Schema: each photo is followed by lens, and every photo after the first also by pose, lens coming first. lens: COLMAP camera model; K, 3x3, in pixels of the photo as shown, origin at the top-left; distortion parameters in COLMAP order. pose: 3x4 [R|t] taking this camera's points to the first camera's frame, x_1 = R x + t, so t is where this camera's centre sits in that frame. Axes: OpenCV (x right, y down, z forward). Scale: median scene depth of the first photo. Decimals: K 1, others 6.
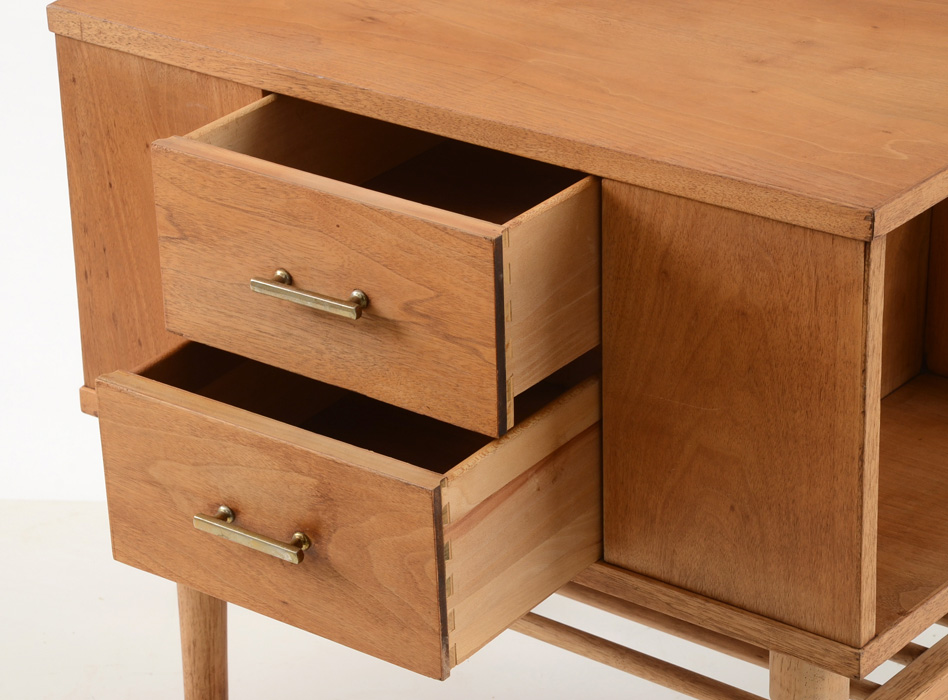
lens RADIAL K [[3232.2, 0, 371.7], [0, 3232.2, 353.0], [0, 0, 1]] dist [0.710094, 0.000000]
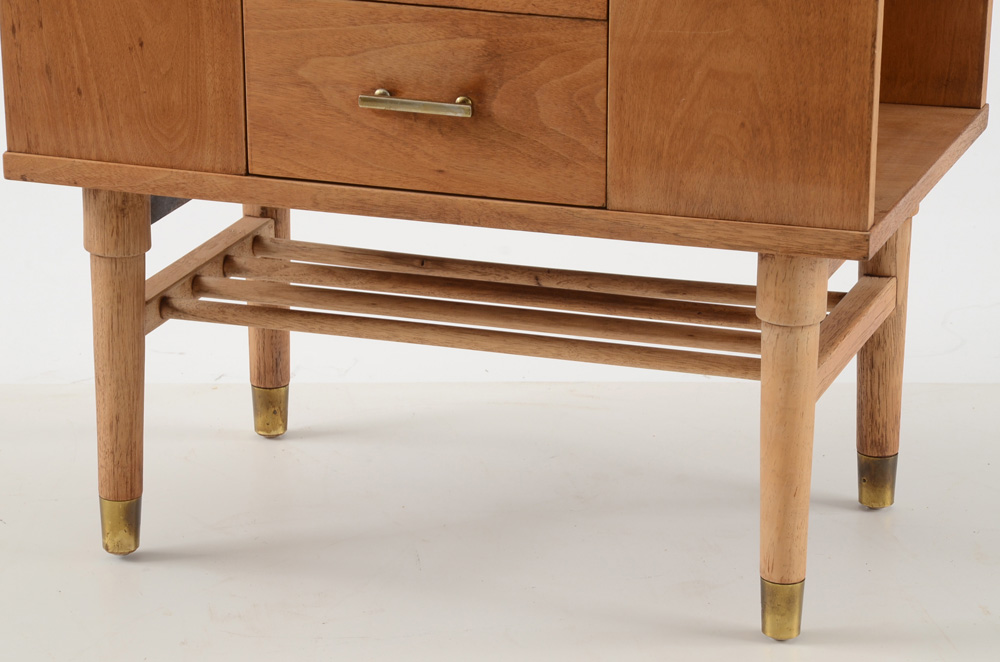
lens RADIAL K [[3691.5, 0, 491.3], [0, 3691.5, 353.1], [0, 0, 1]] dist [1.049439, 0.000000]
pose [[0.940781, -0.070510, 0.331601, -0.394550], [0.114345, 0.986812, -0.114576, 0.259068], [-0.319149, 0.145708, 0.936436, -0.146442]]
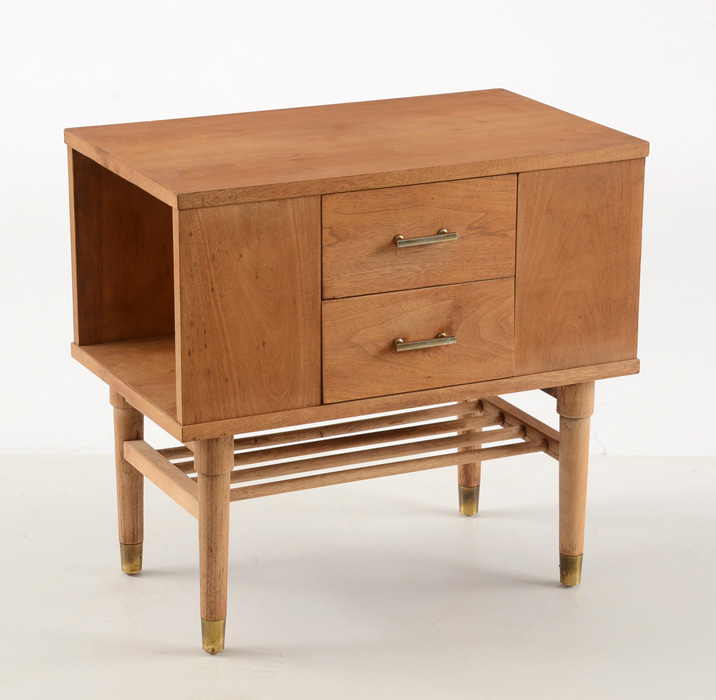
lens RADIAL K [[2827.8, 0, 357.1], [0, 2827.8, 351.8], [0, 0, 1]] dist [0.331816, 0.000000]
pose [[0.429284, -0.236764, 0.871584, -1.525803], [0.365095, 0.928158, 0.072311, -0.113759], [-0.826088, 0.287169, 0.484885, 0.248747]]
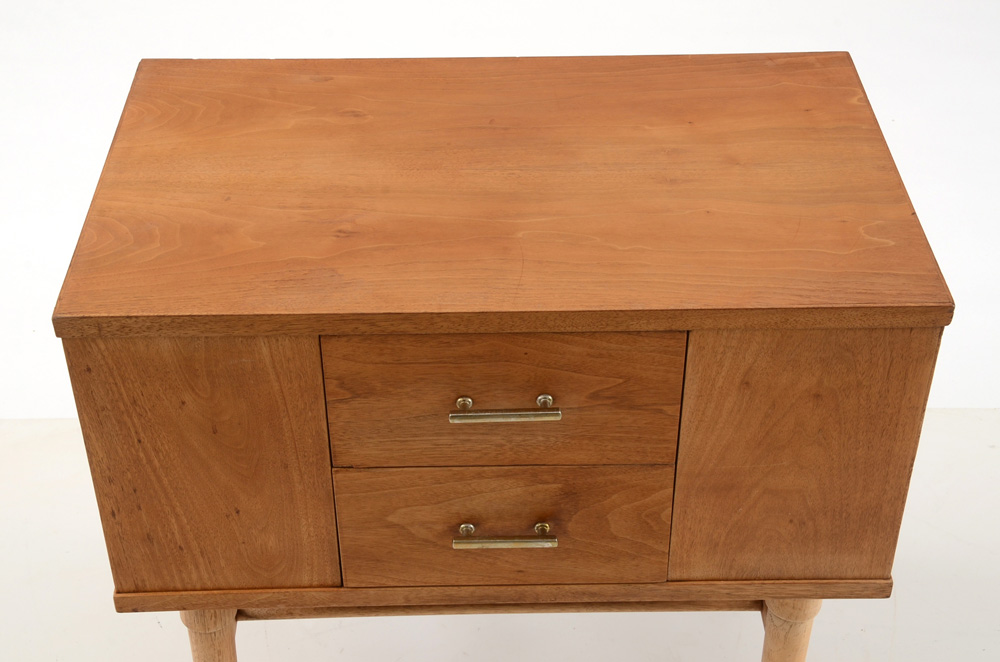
lens RADIAL K [[1561.0, 0, 480.7], [0, 1561.0, 316.4], [0, 0, 1]] dist [0.138767, 0.000000]
pose [[0.772344, -0.365109, 0.519789, -0.283433], [0.252975, 0.927407, 0.275537, -0.233919], [-0.582656, -0.081315, 0.808640, 0.568052]]
